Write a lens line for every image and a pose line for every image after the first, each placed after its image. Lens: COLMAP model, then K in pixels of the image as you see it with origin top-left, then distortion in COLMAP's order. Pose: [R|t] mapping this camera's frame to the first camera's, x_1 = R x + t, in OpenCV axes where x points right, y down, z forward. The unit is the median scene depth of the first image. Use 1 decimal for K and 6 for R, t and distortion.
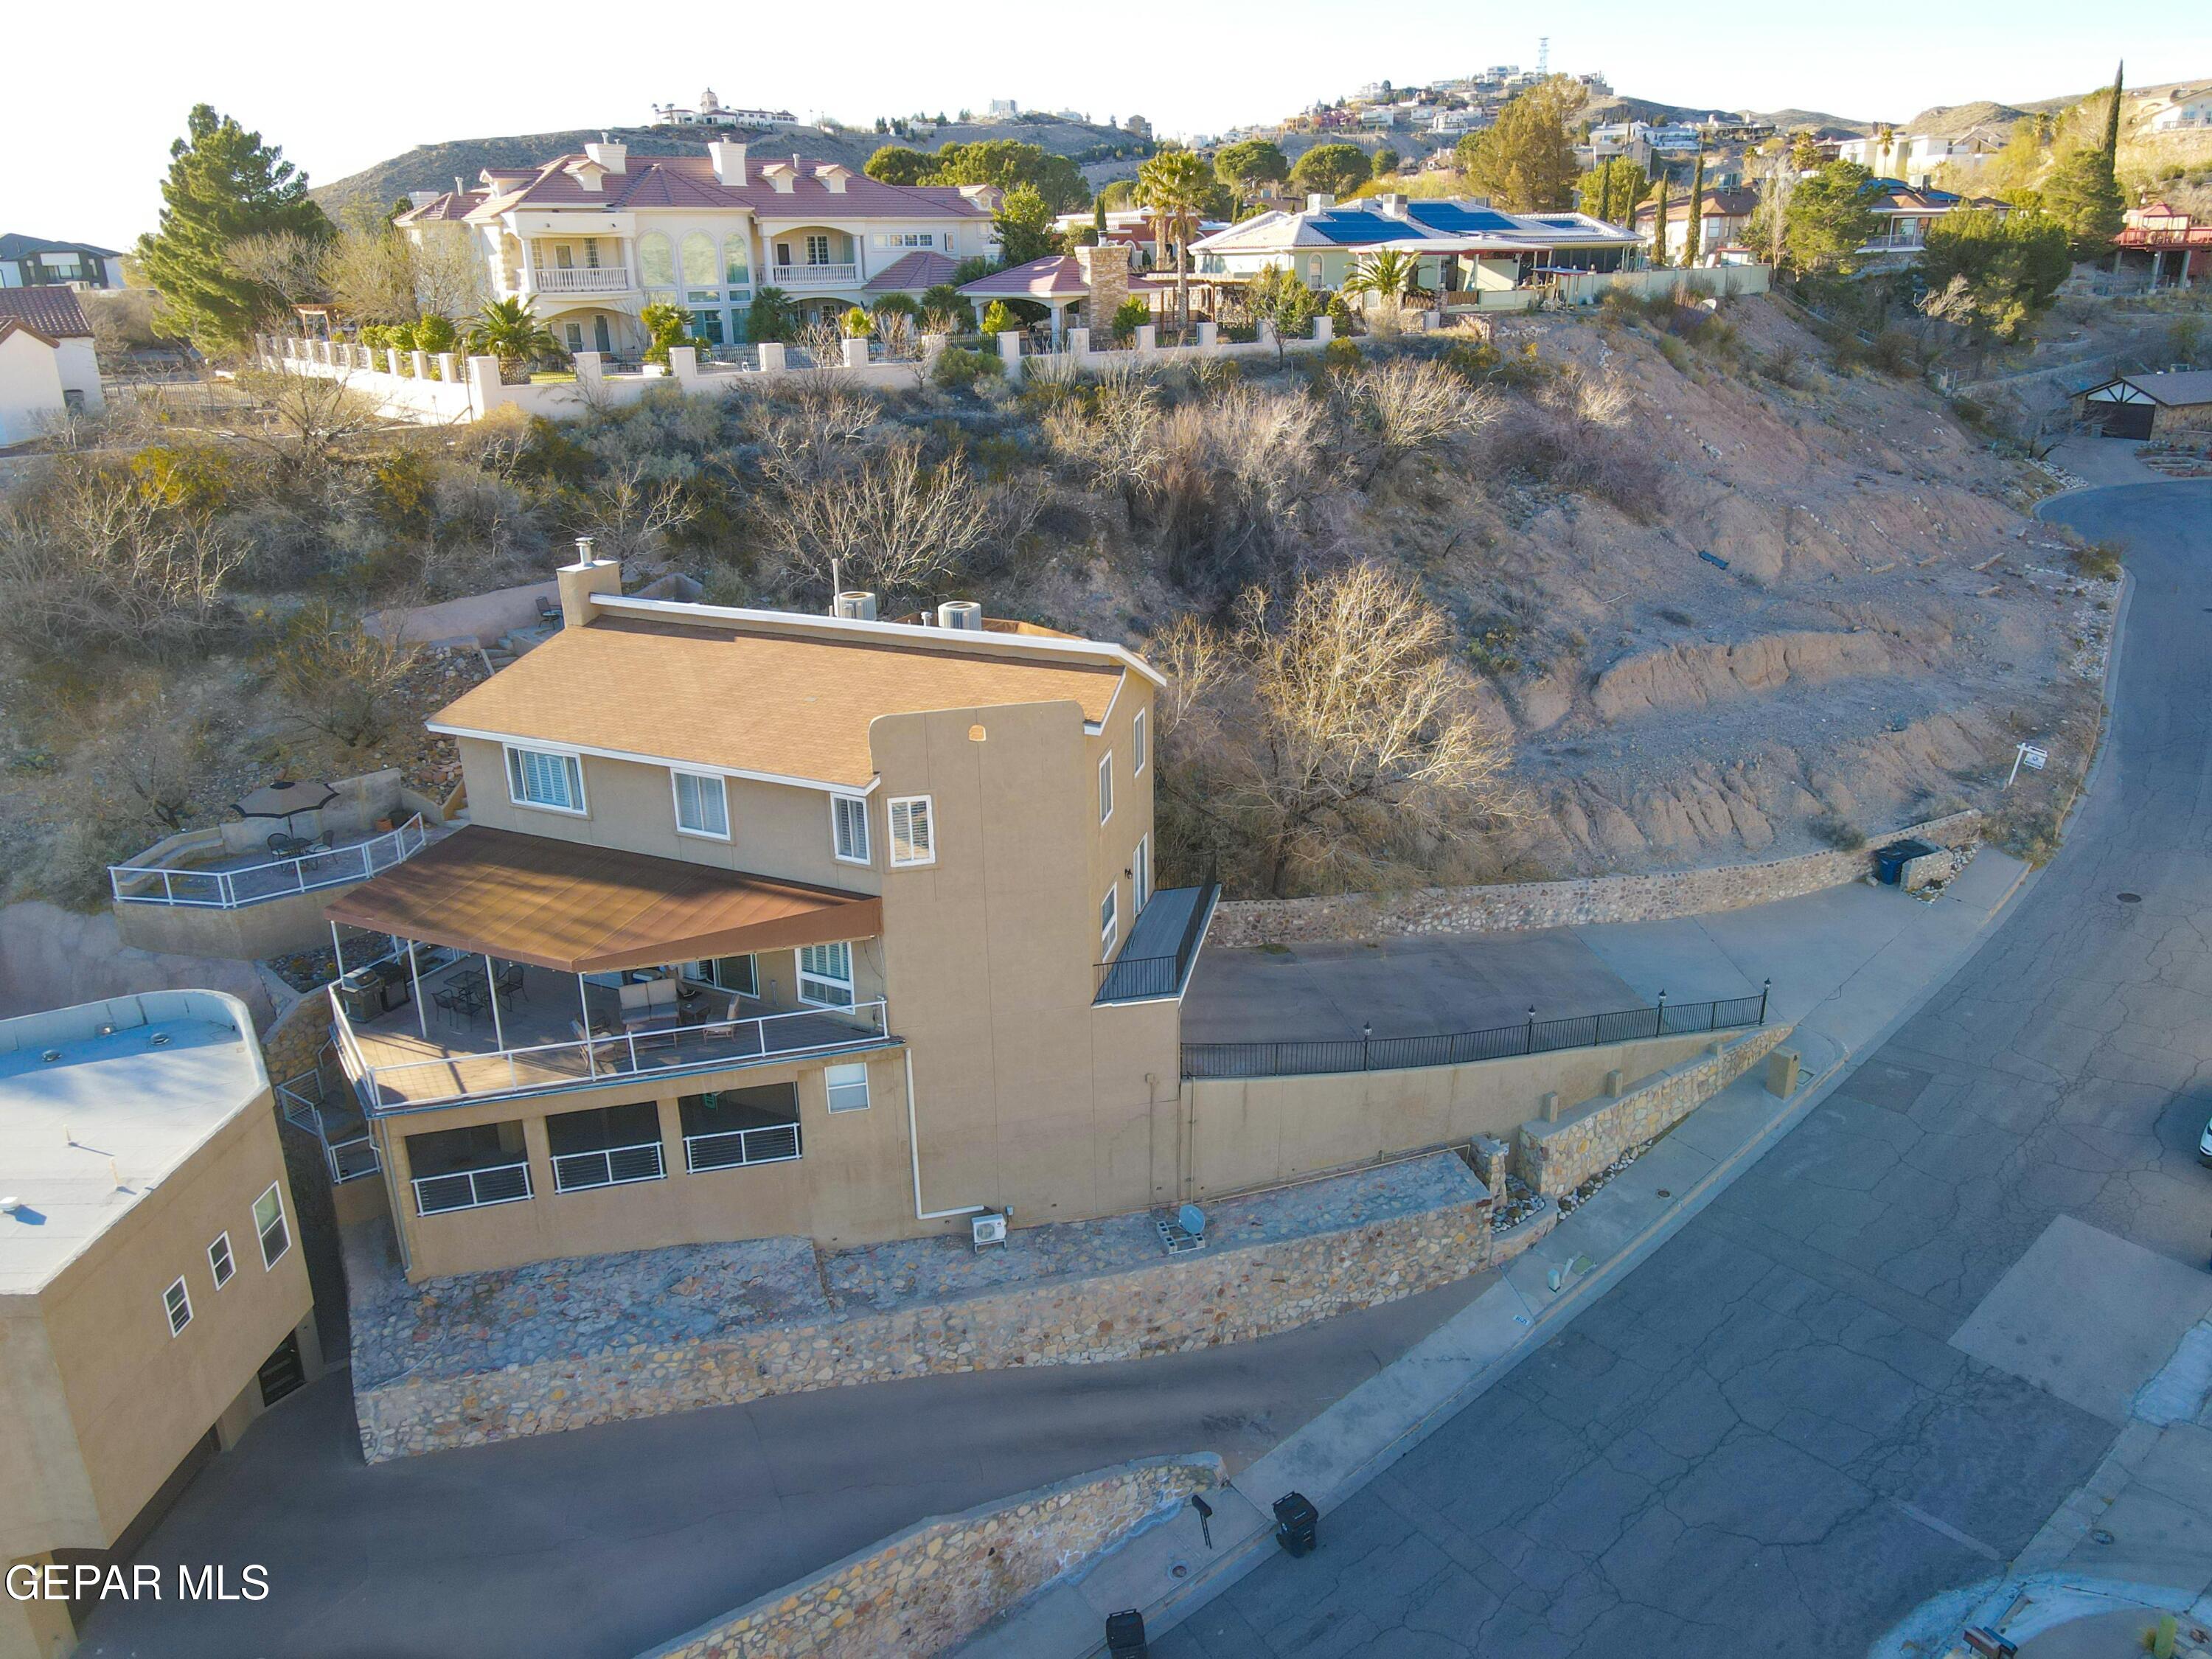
lens RADIAL K [[1635.4, 0, 1117.4], [0, 1635.4, 814.3], [0, 0, 1]] dist [0.012061, 0.009631]
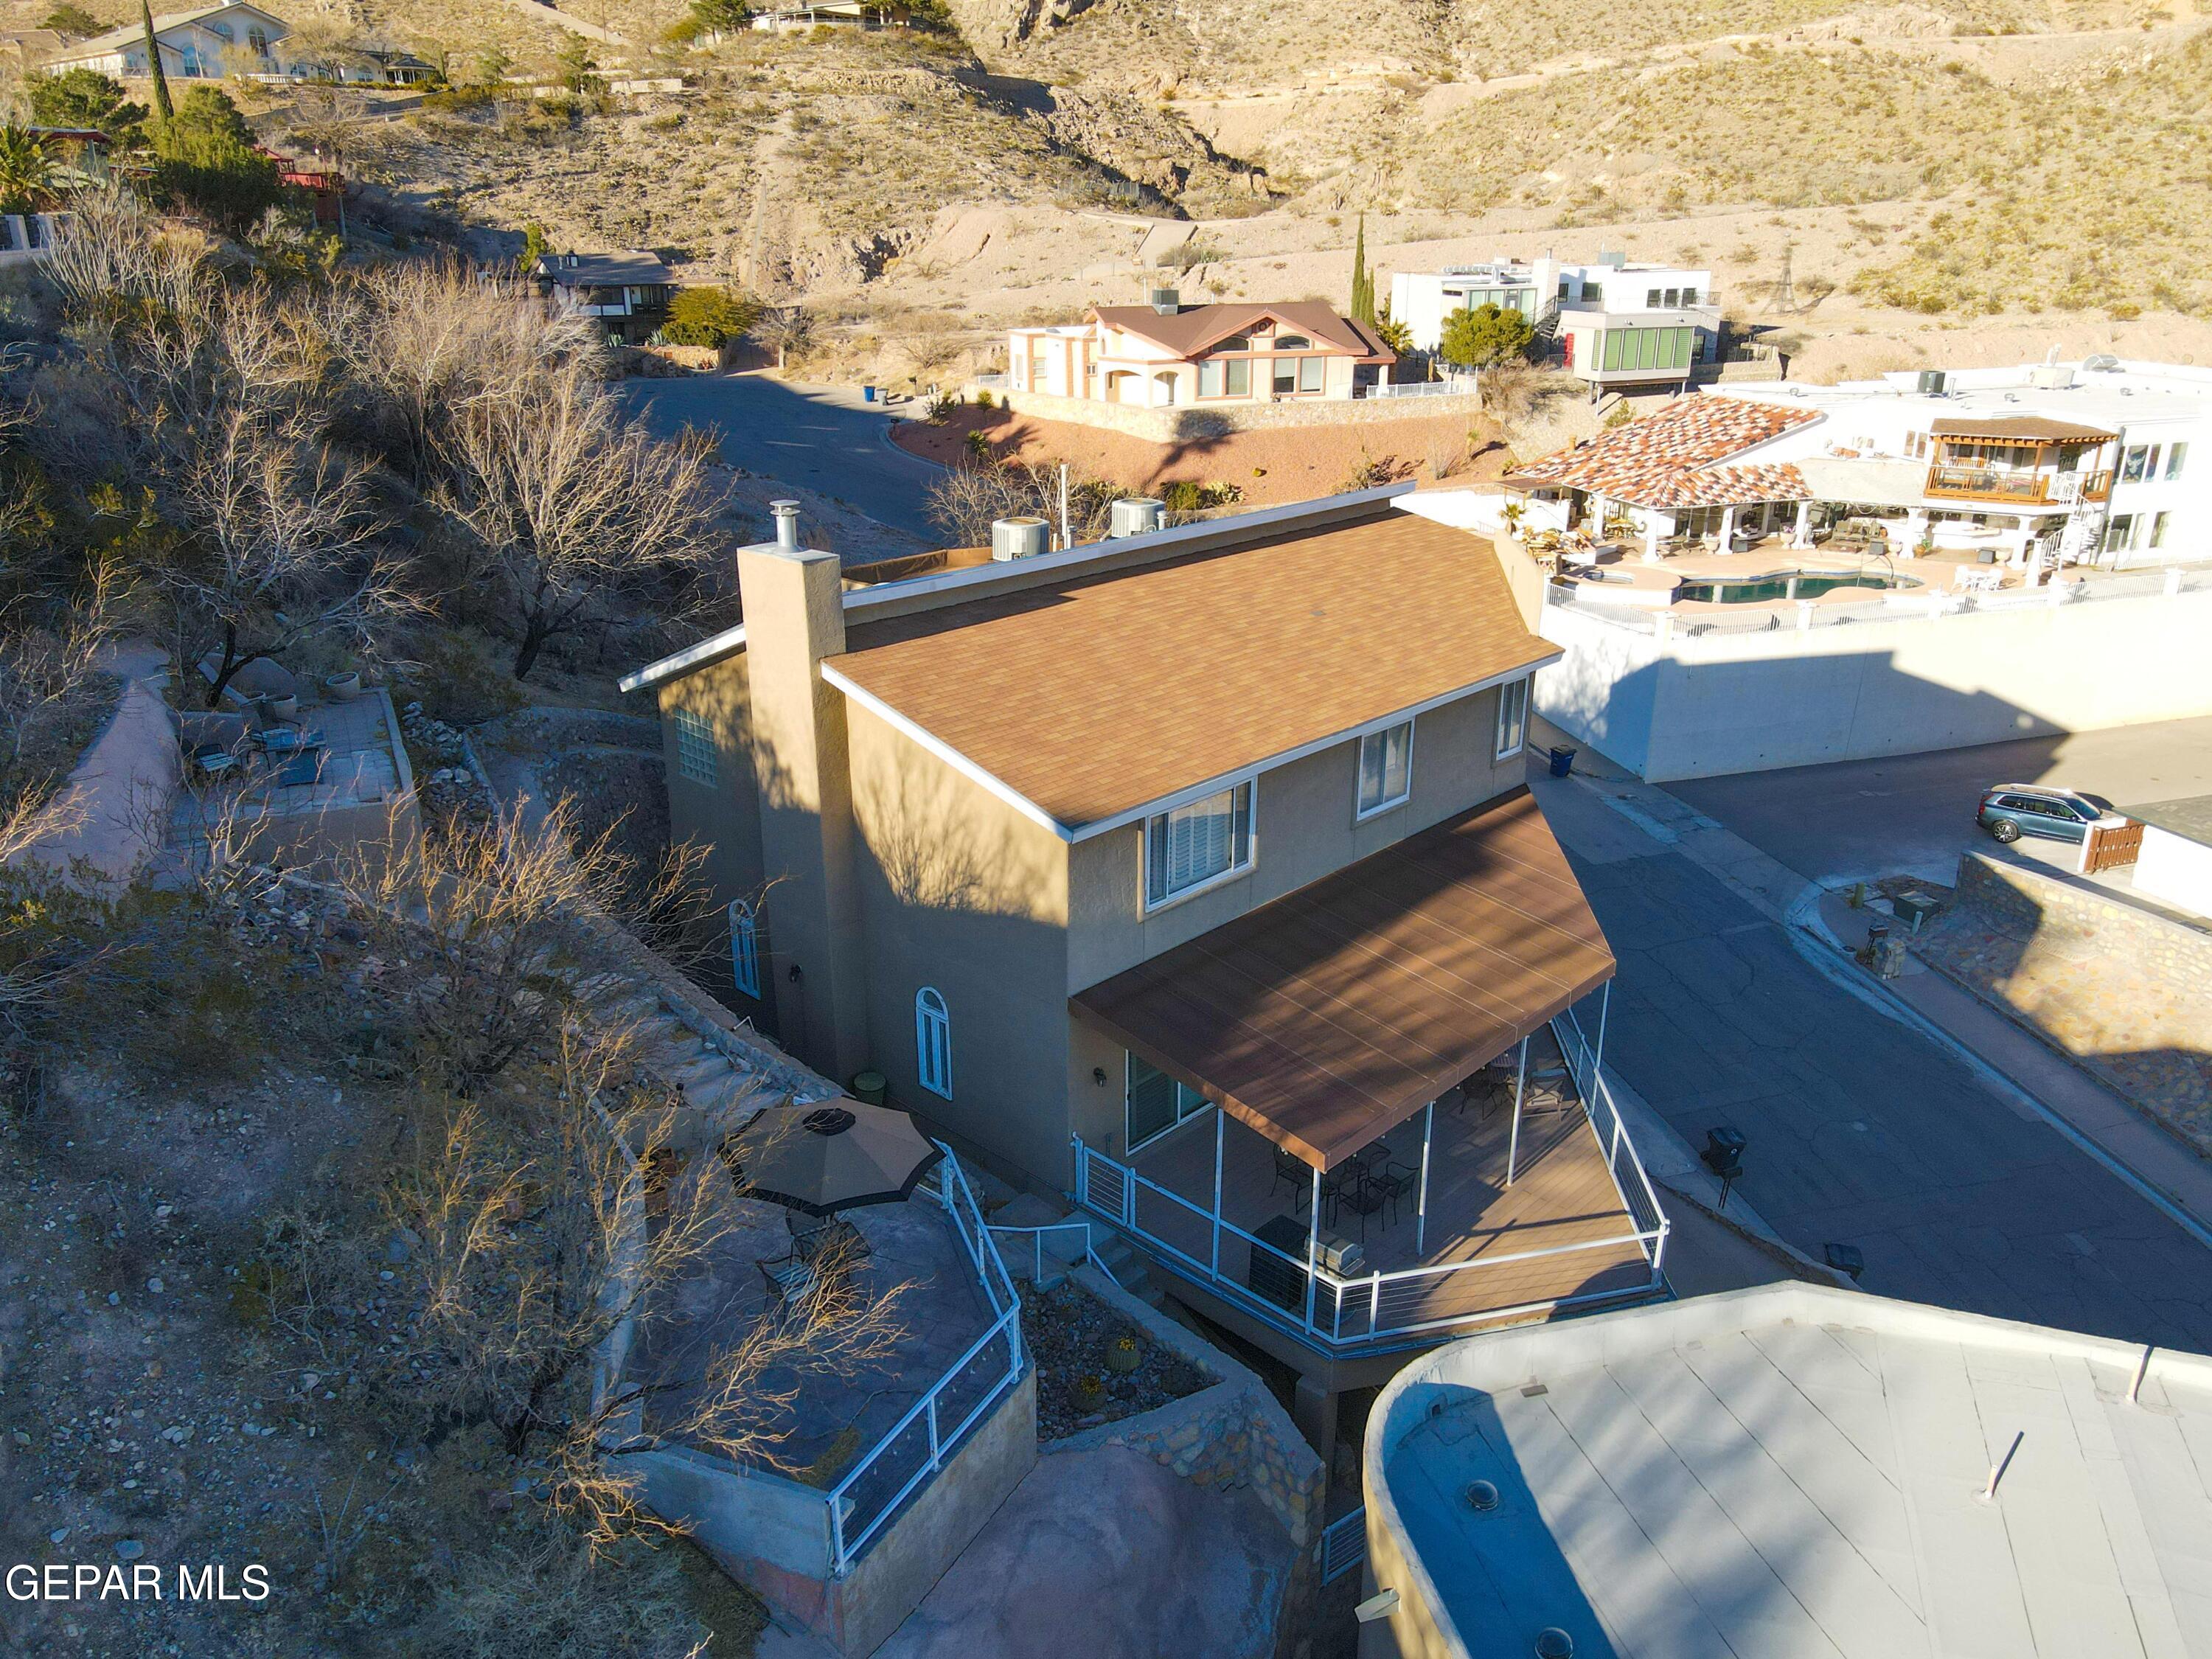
lens RADIAL K [[1614.5, 0, 1146.0], [0, 1614.5, 834.2], [0, 0, 1]] dist [0.003205, 0.007621]
pose [[0.277637, -0.327364, 0.903189, -0.862230], [0.306807, 0.921131, 0.239556, -0.168565], [-0.910378, 0.210595, 0.356177, 0.773168]]
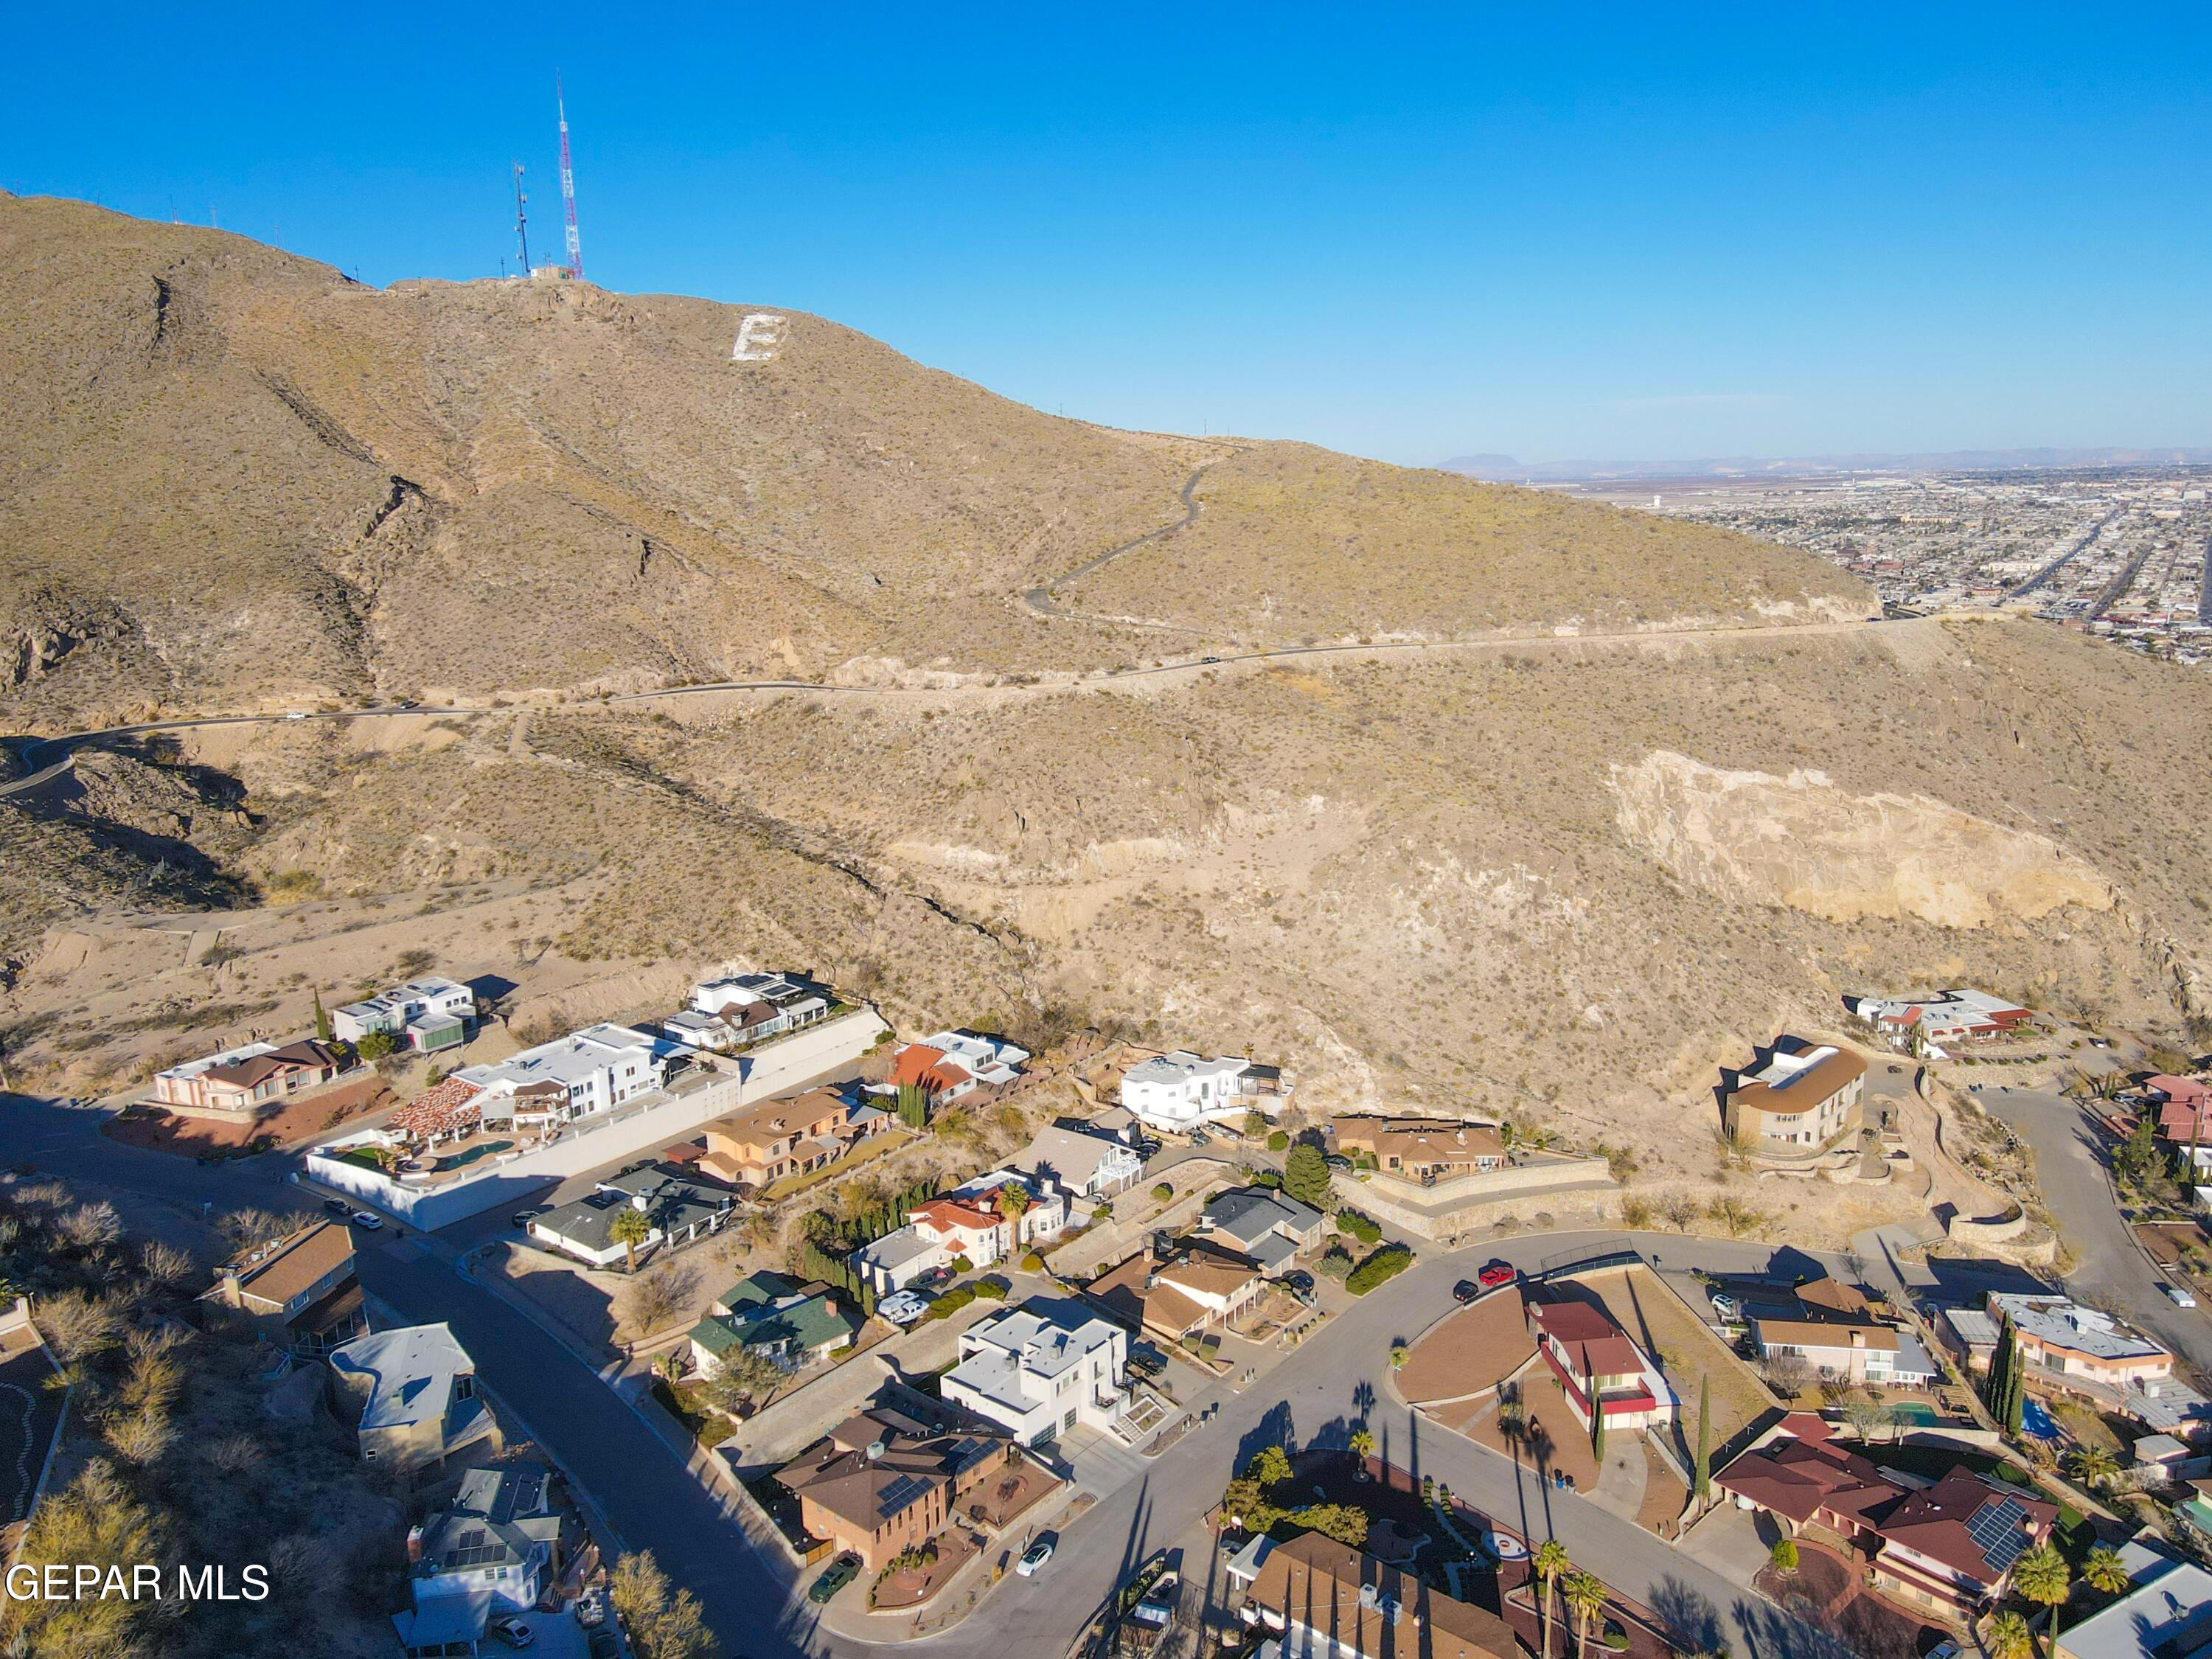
lens RADIAL K [[1635.4, 0, 1117.4], [0, 1635.4, 814.3], [0, 0, 1]] dist [0.012061, 0.009631]
pose [[-0.280715, -0.173224, 0.944030, -5.002585], [0.340881, 0.901460, 0.266776, -1.664931], [-0.897217, 0.396690, -0.194005, -0.708012]]
